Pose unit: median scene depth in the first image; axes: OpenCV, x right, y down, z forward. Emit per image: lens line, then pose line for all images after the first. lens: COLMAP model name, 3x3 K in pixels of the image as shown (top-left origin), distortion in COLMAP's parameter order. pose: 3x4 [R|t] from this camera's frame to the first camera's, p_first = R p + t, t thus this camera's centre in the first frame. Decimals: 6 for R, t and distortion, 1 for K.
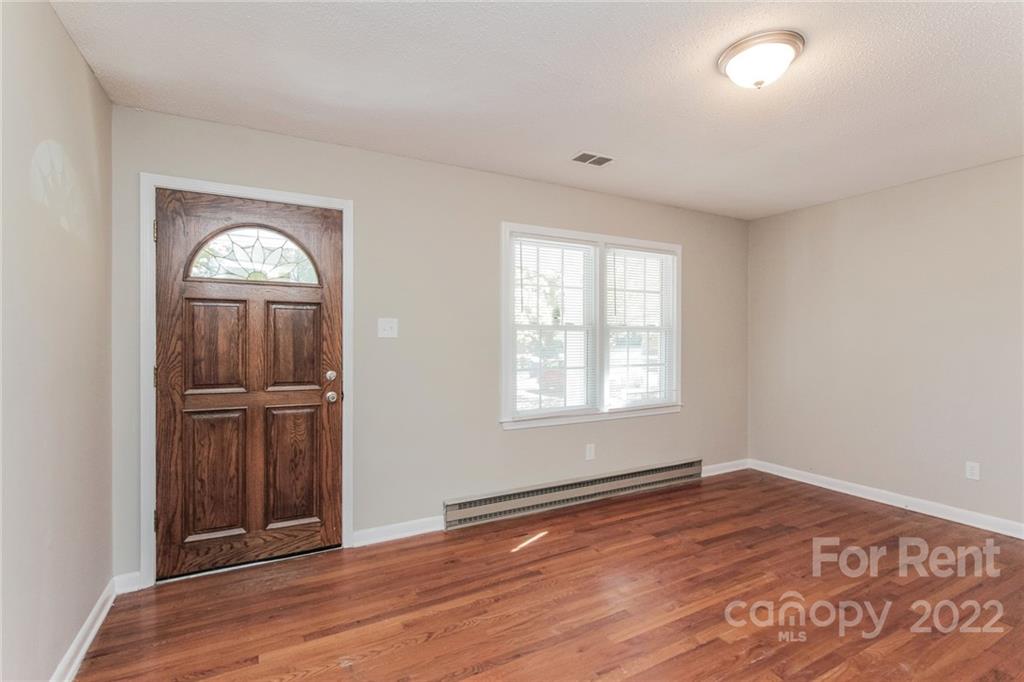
lens RADIAL K [[465.7, 0, 512.0], [0, 465.7, 341.0], [0, 0, 1]] dist [-0.003650, -0.000485]
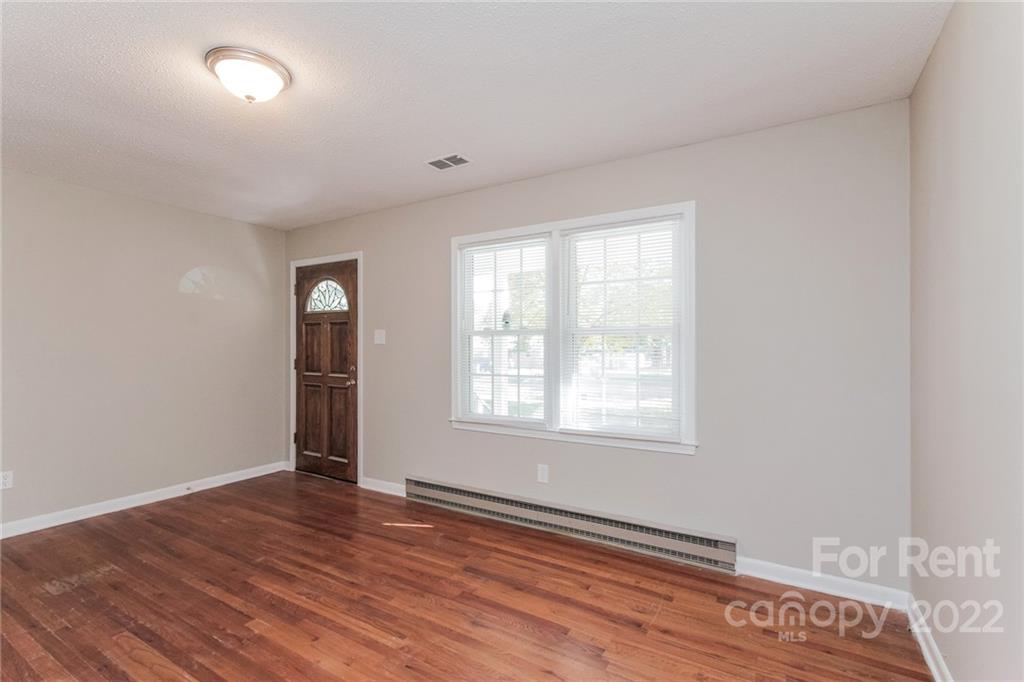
lens RADIAL K [[464.6, 0, 513.9], [0, 464.6, 343.2], [0, 0, 1]] dist [0.002590, 0.000042]
pose [[0.516102, -0.006207, -0.856505, 1.067759], [-0.002707, 0.999957, -0.008879, 0.002073], [0.856523, 0.006901, 0.516063, 0.602278]]
